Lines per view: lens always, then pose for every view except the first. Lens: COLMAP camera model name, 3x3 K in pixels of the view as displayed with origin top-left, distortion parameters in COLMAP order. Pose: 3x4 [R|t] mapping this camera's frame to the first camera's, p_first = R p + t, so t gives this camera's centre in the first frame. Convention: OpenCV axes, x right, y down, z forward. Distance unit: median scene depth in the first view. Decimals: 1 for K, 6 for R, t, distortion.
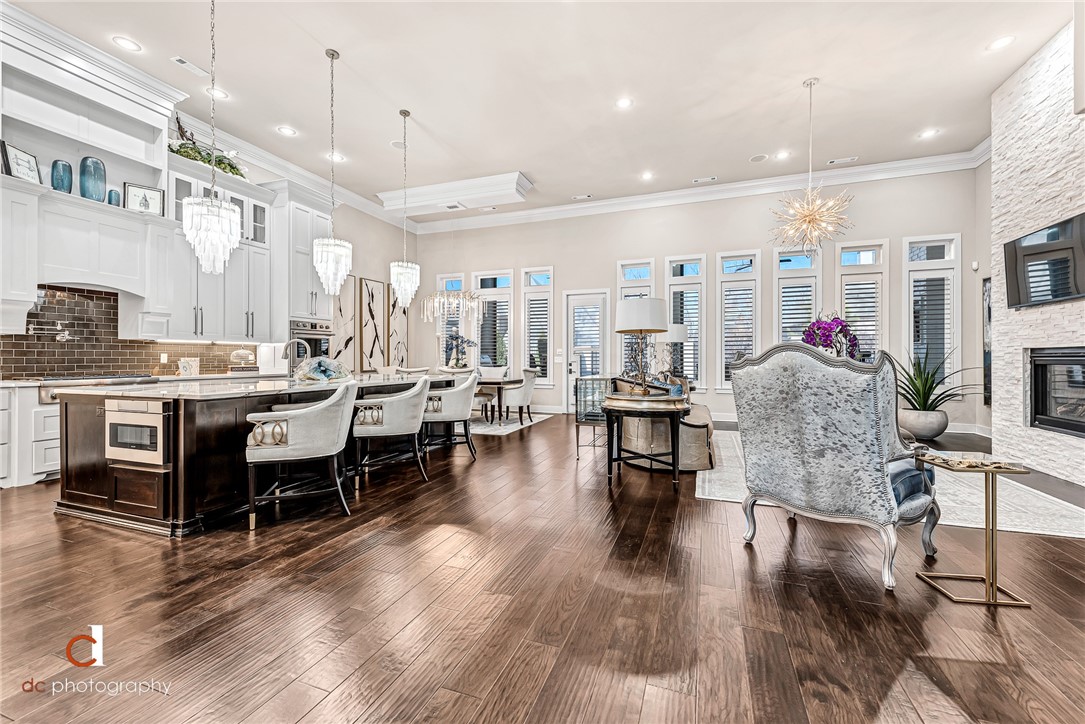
lens RADIAL K [[440.2, 0, 541.5], [0, 440.2, 361.1], [0, 0, 1]] dist [0.014642, -0.001940]
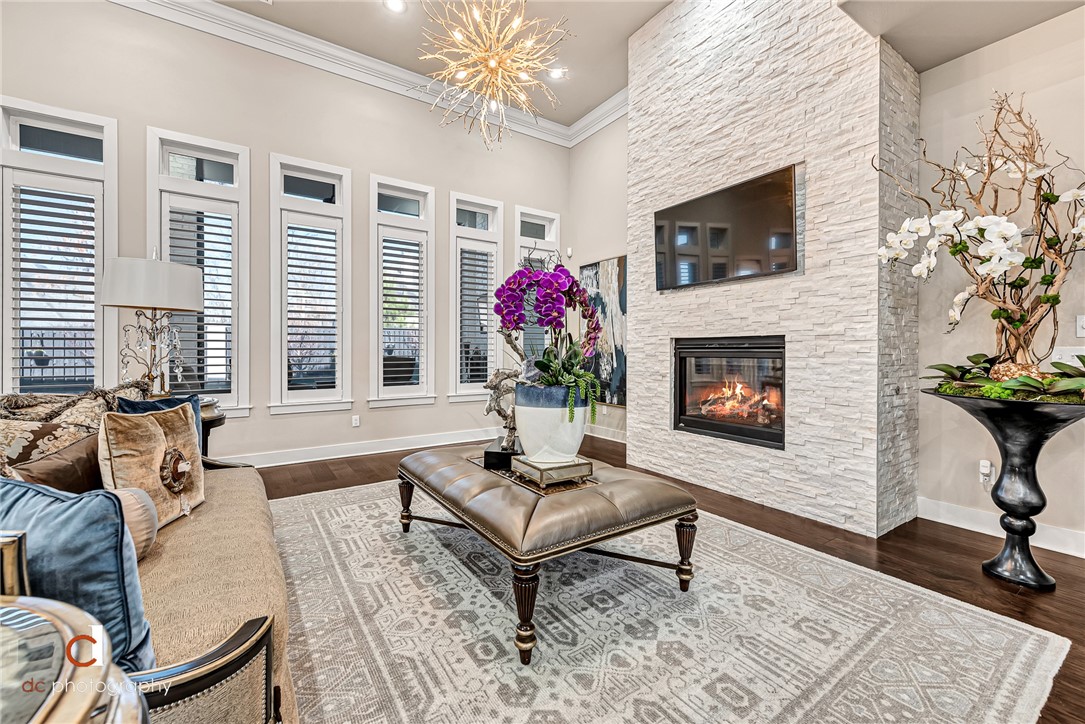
lens RADIAL K [[440.2, 0, 540.8], [0, 440.2, 355.6], [0, 0, 1]] dist [0.014642, -0.001940]
pose [[0.582755, 0.001046, 0.812647, 0.256151], [-0.005362, 0.999982, 0.002558, 0.003574], [-0.812630, -0.005848, 0.582751, 0.717917]]
